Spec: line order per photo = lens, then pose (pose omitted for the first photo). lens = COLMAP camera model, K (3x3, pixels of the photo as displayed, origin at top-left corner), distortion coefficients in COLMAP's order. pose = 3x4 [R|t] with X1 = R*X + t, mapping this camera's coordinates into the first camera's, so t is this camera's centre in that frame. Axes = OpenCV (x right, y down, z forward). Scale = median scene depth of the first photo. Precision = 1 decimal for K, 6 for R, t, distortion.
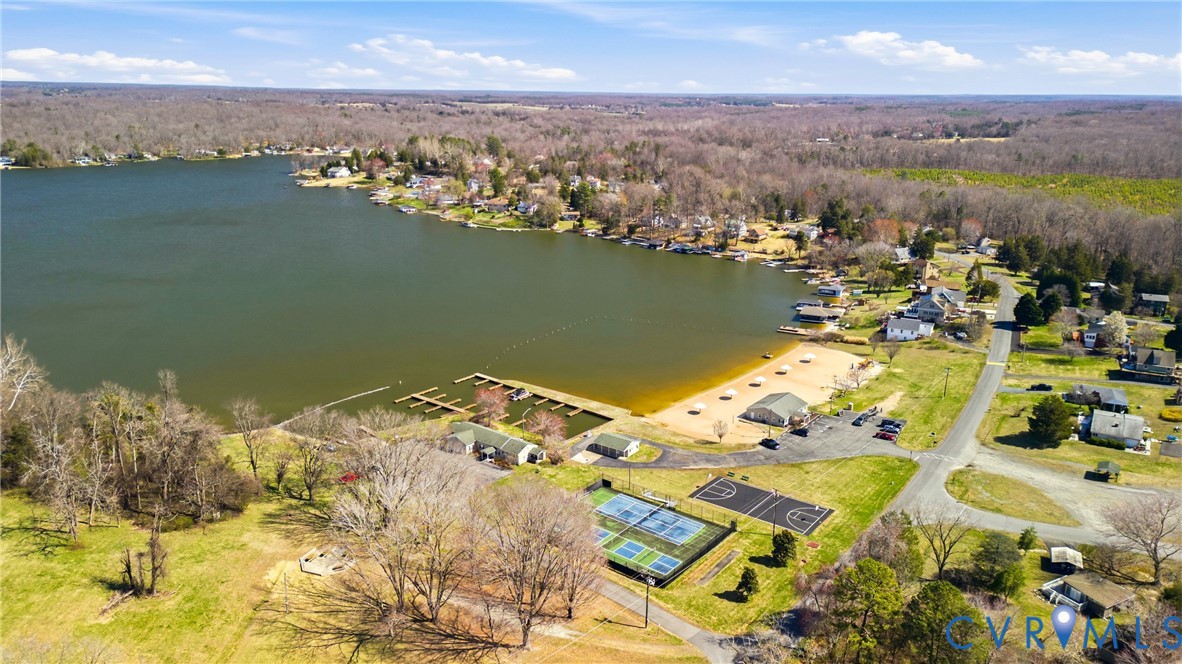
lens RADIAL K [[833.0, 0, 591.0], [0, 833.0, 332.0], [0, 0, 1]] dist [0.065179, -0.065601]
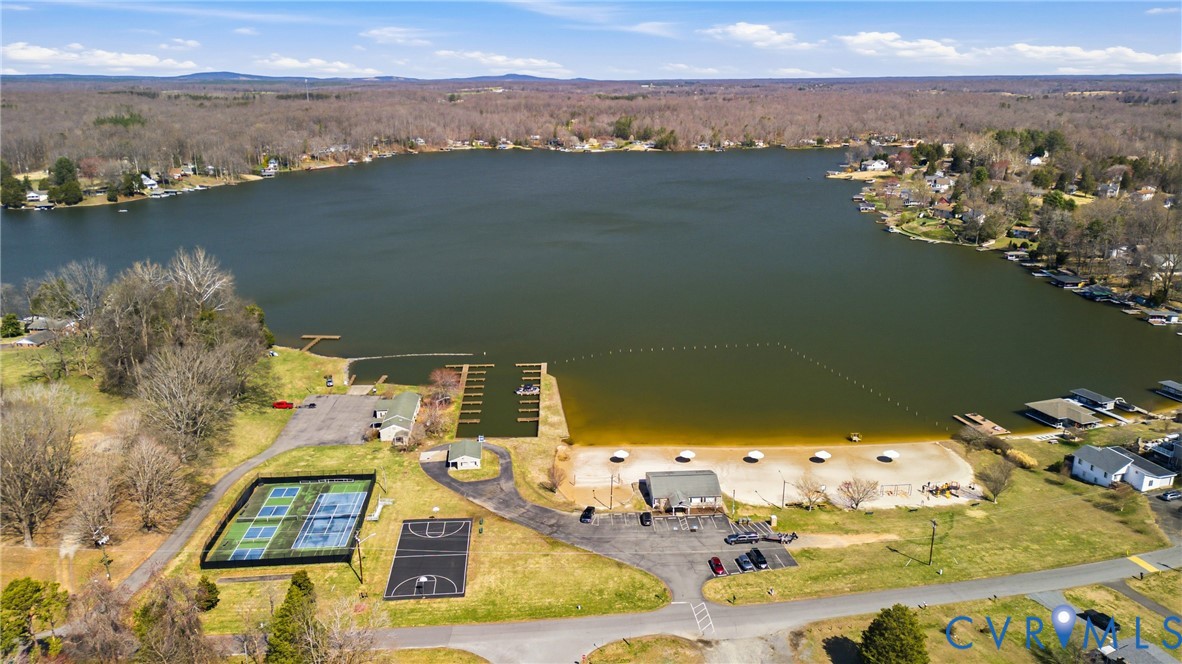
lens RADIAL K [[806.7, 0, 591.7], [0, 806.7, 352.6], [0, 0, 1]] dist [0.079525, 0.000420]
pose [[0.673112, 0.223532, -0.704949, 0.334817], [-0.195191, 0.973124, 0.122192, -0.053412], [0.713316, 0.055351, 0.698653, 0.198792]]
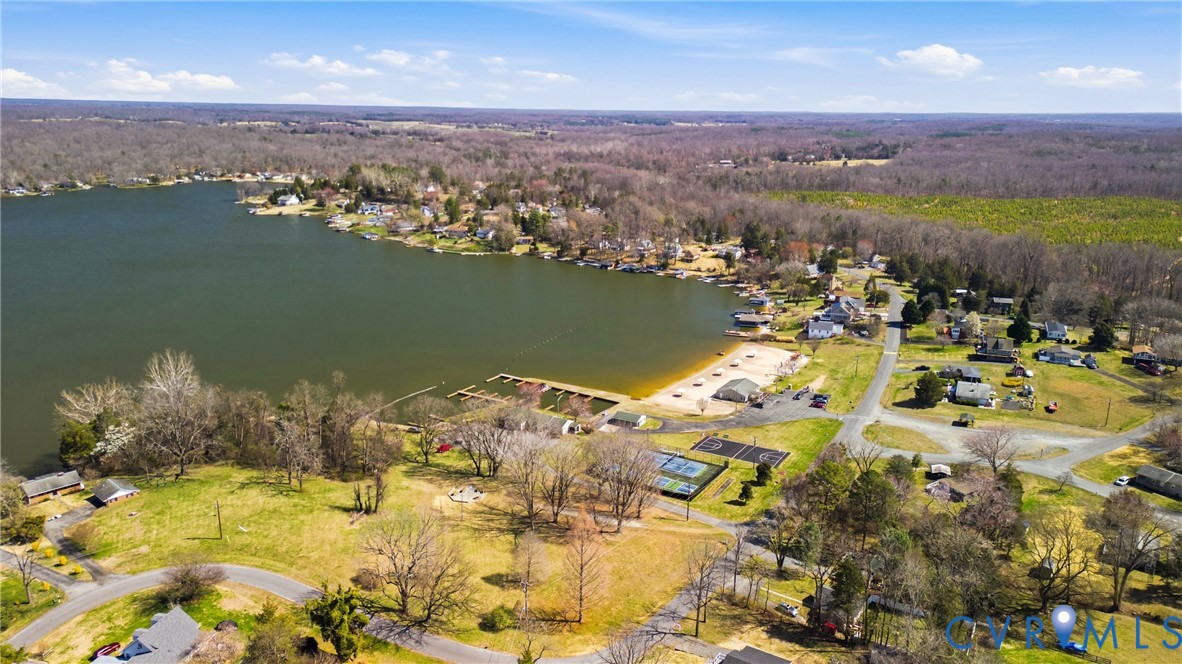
lens RADIAL K [[833.0, 0, 591.0], [0, 833.0, 332.0], [0, 0, 1]] dist [0.065179, -0.065601]
pose [[0.993100, -0.029616, 0.113466, -0.080670], [0.031503, 0.999393, -0.014867, 0.005180], [-0.112957, 0.018339, 0.993431, -0.154598]]
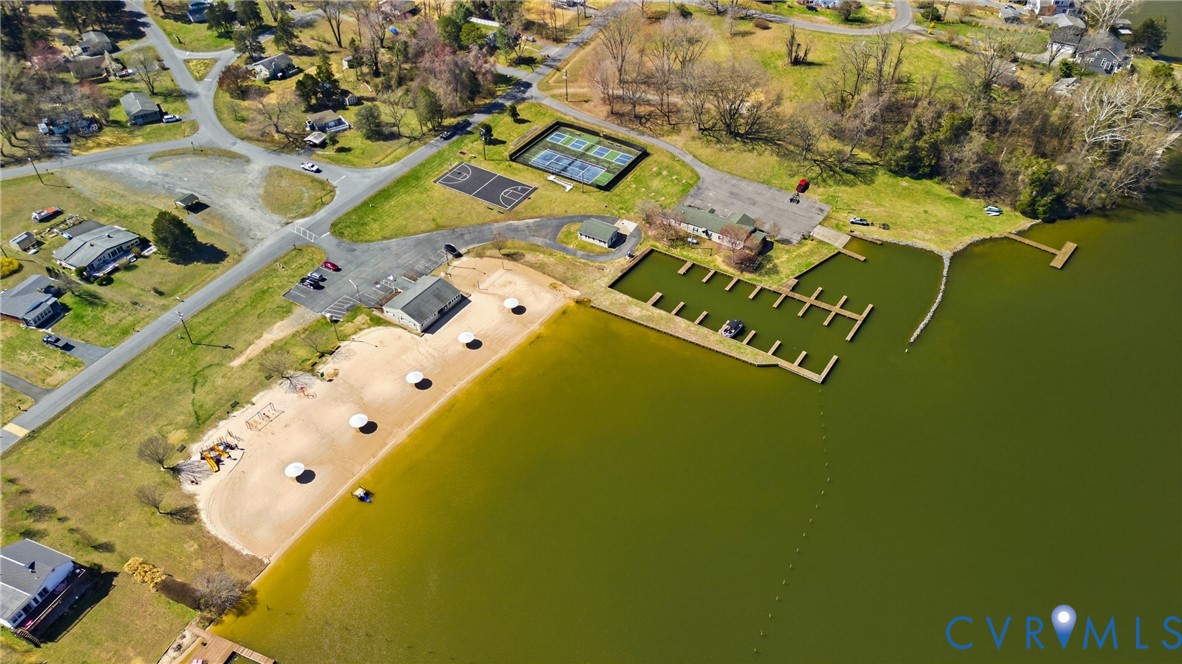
lens RADIAL K [[806.7, 0, 591.7], [0, 806.7, 352.6], [0, 0, 1]] dist [0.079525, 0.000420]
pose [[-0.994641, 0.058303, -0.085380, 0.061465], [-0.042571, 0.521612, 0.852120, -0.300242], [0.094216, 0.851188, -0.516335, 0.742356]]
